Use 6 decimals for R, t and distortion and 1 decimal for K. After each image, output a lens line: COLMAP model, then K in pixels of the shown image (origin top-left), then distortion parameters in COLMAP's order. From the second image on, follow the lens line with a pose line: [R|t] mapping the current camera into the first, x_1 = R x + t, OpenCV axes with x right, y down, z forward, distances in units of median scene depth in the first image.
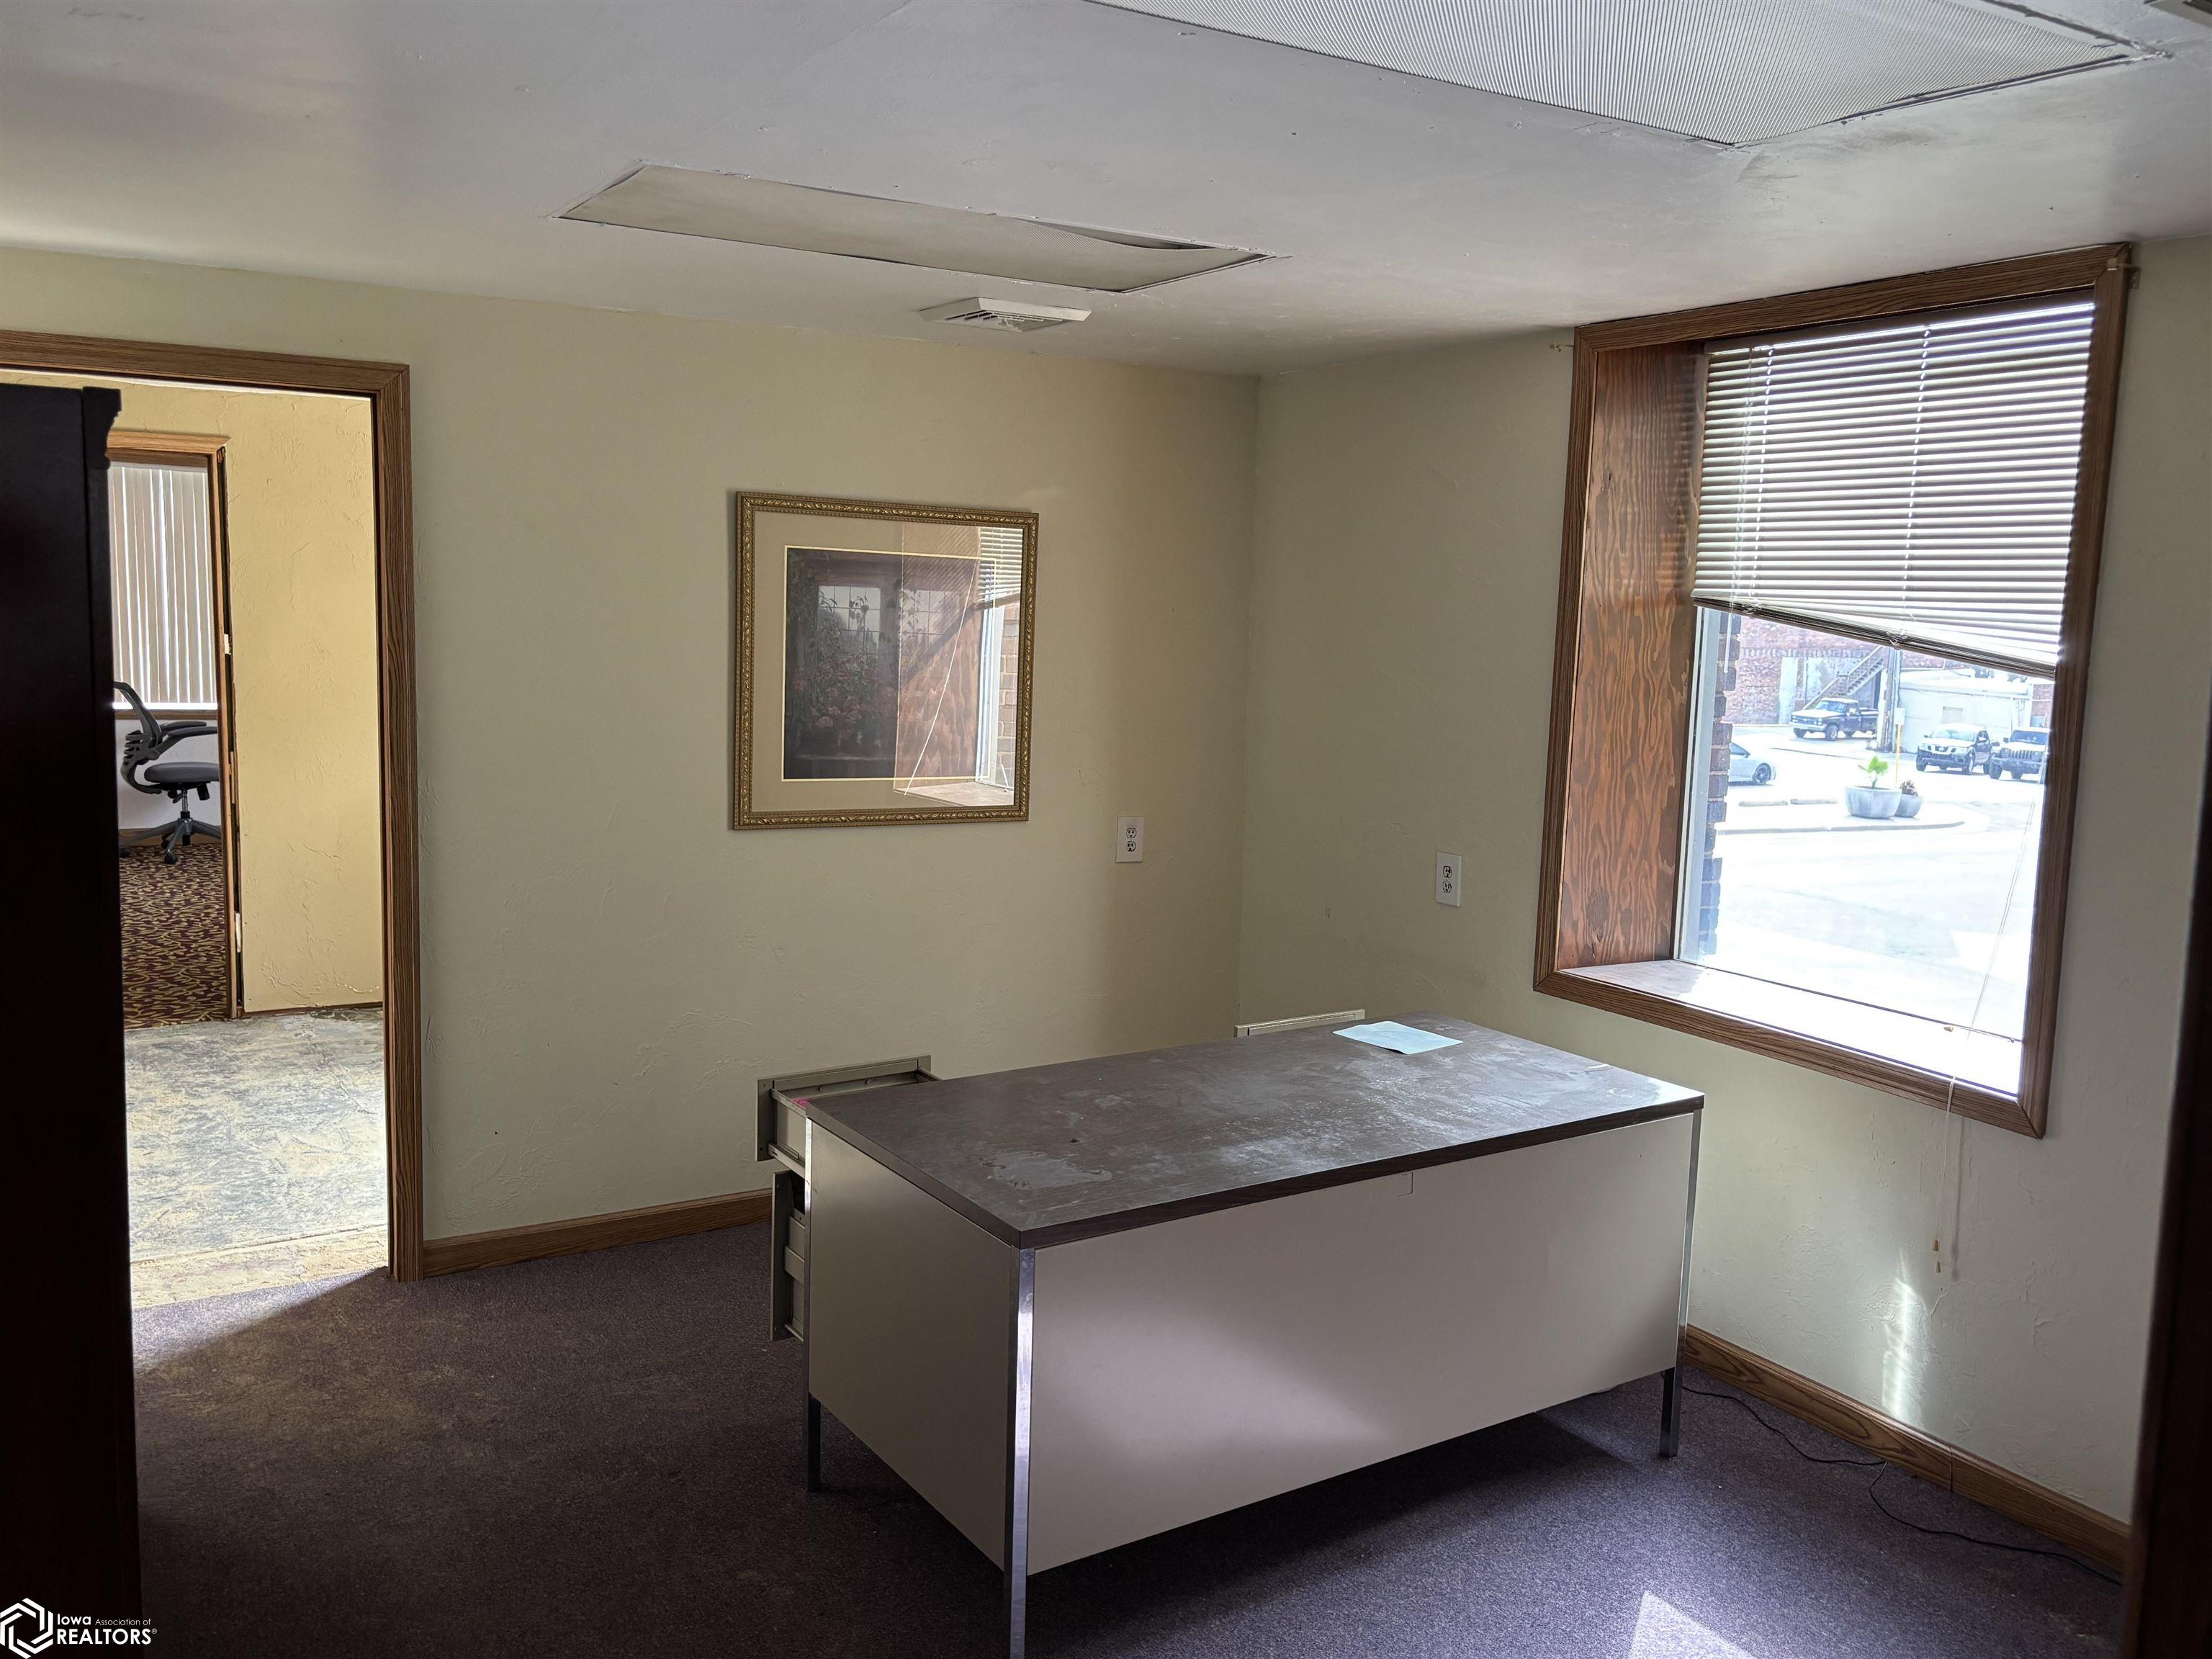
lens RADIAL K [[1838.2, 0, 1110.3], [0, 1838.2, 833.5], [0, 0, 1]] dist [0.005802, -0.002145]
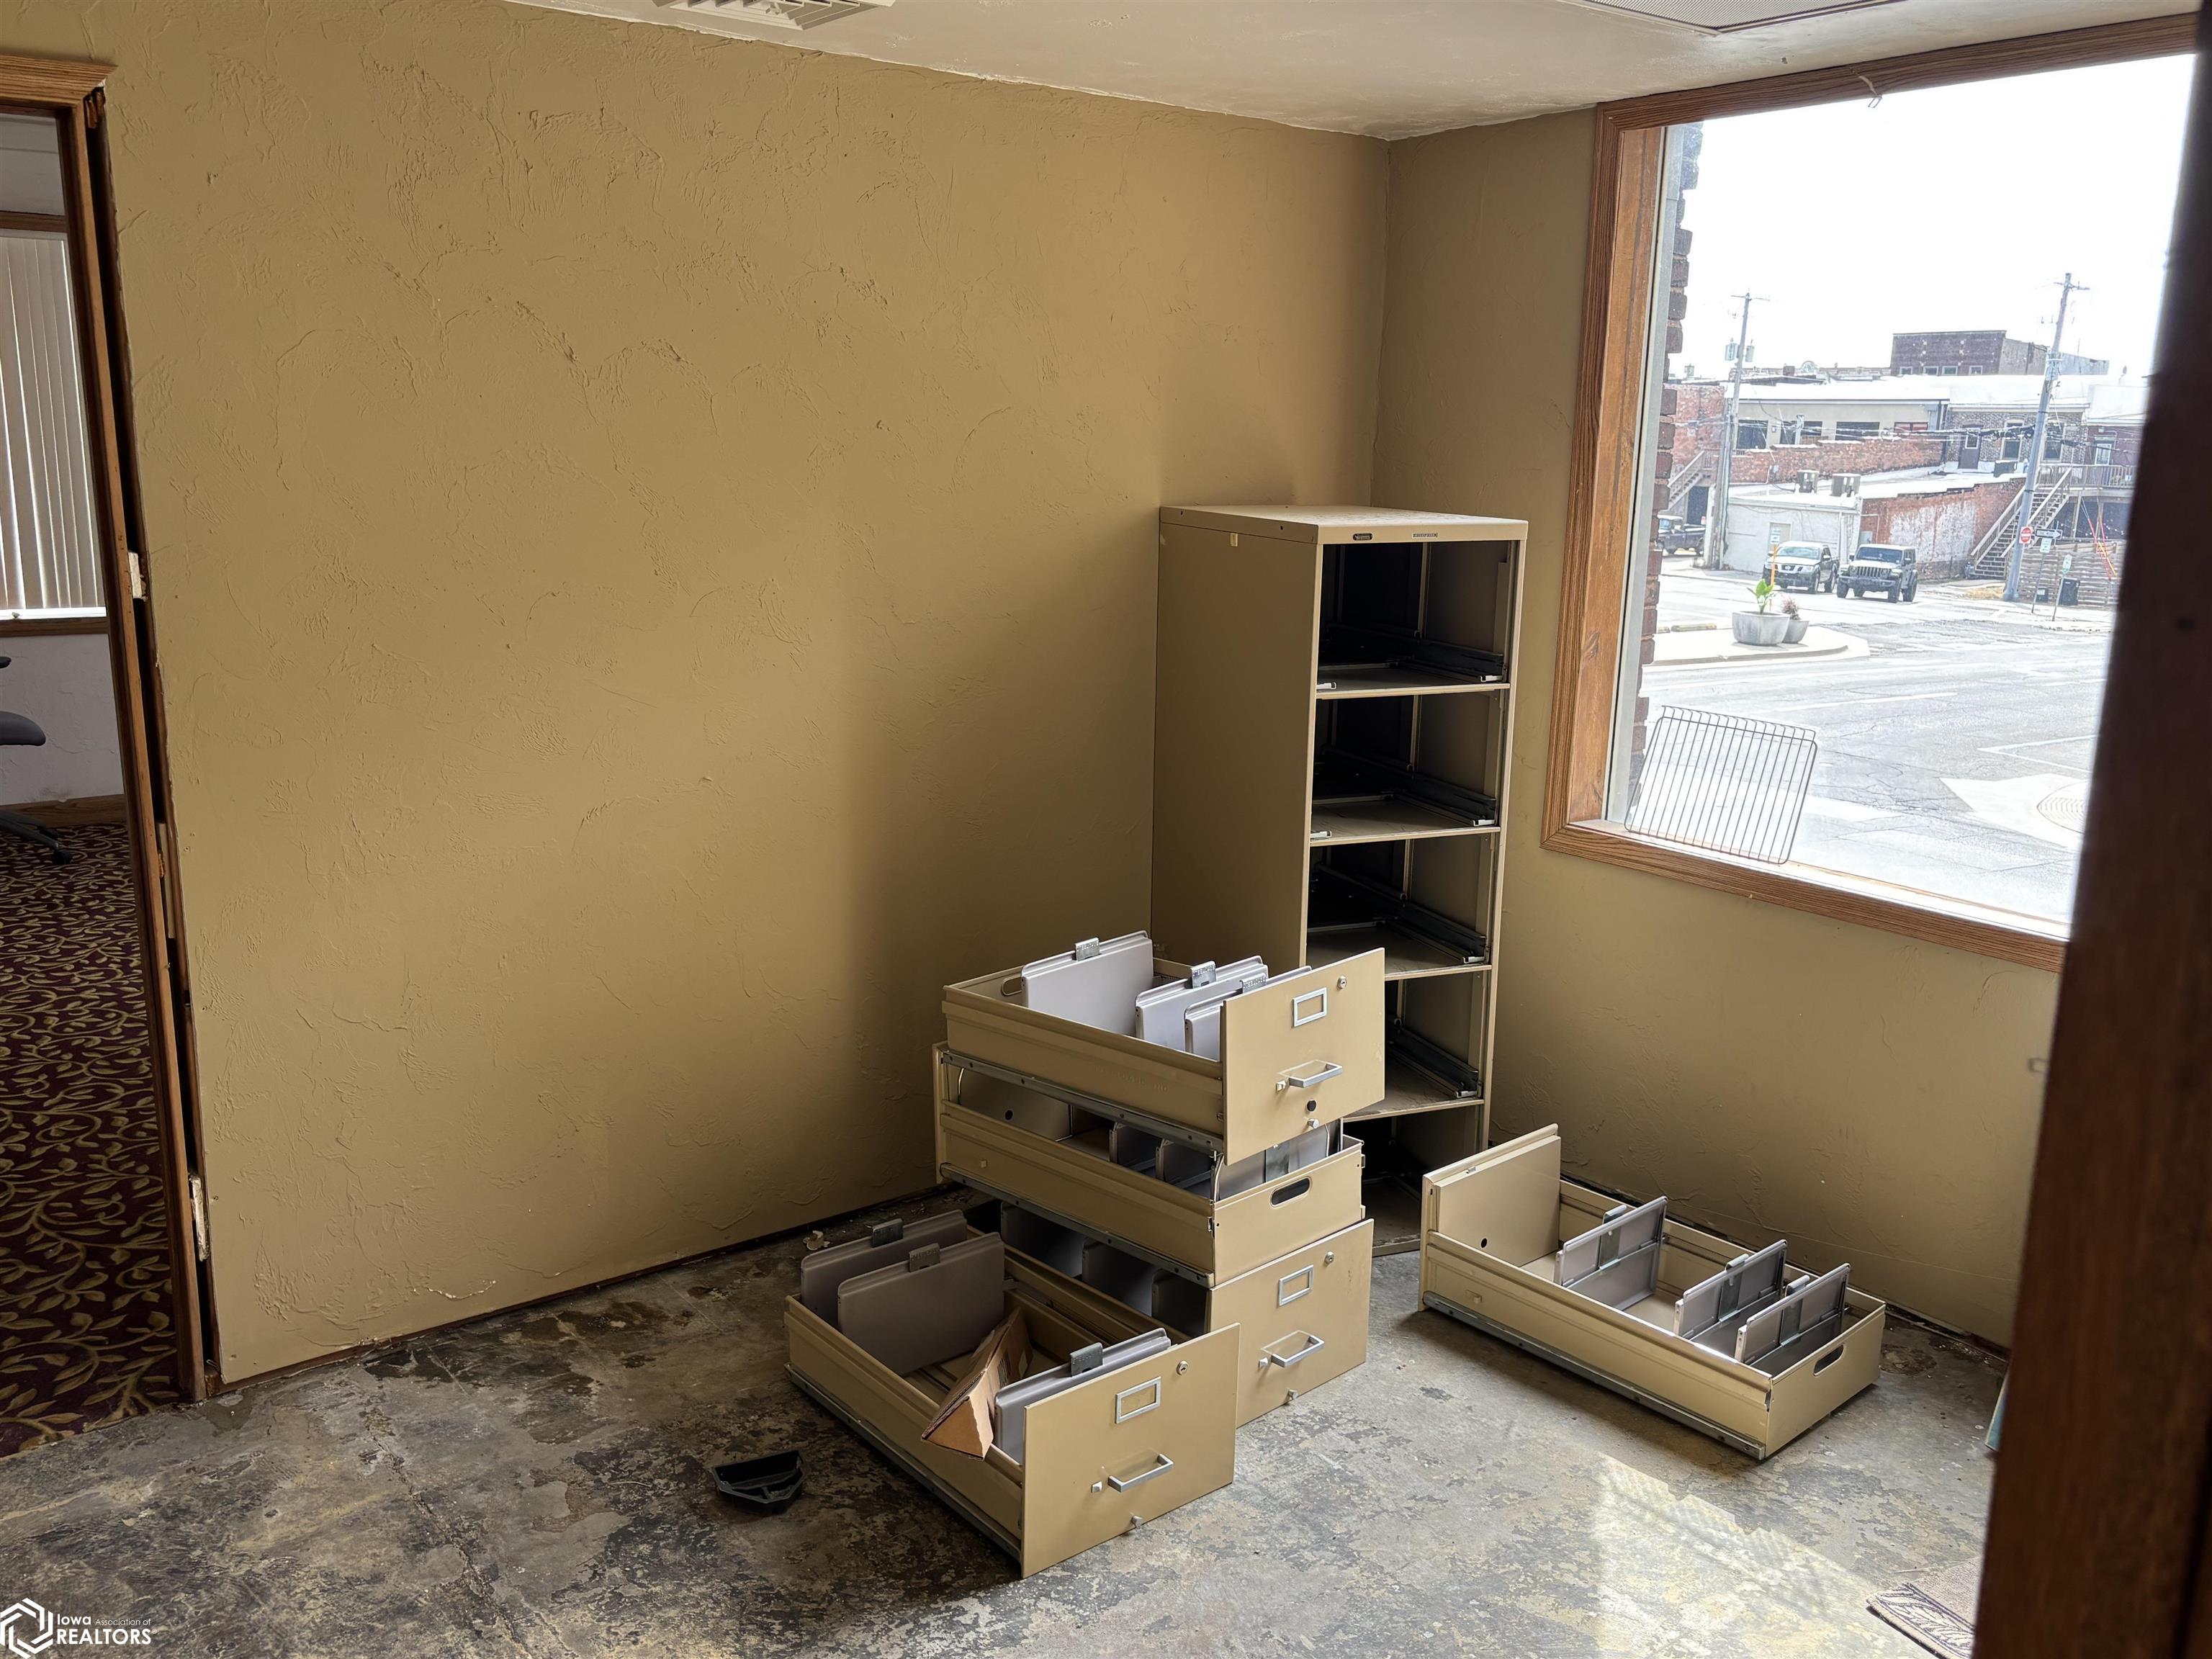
lens RADIAL K [[1838.2, 0, 1101.4], [0, 1838.2, 828.0], [0, 0, 1]] dist [0.005802, -0.002145]
pose [[0.990947, -0.036411, 0.129223, -0.052880], [0.024104, 0.995132, 0.095562, -0.013372], [-0.132074, -0.091582, 0.987000, 0.091369]]
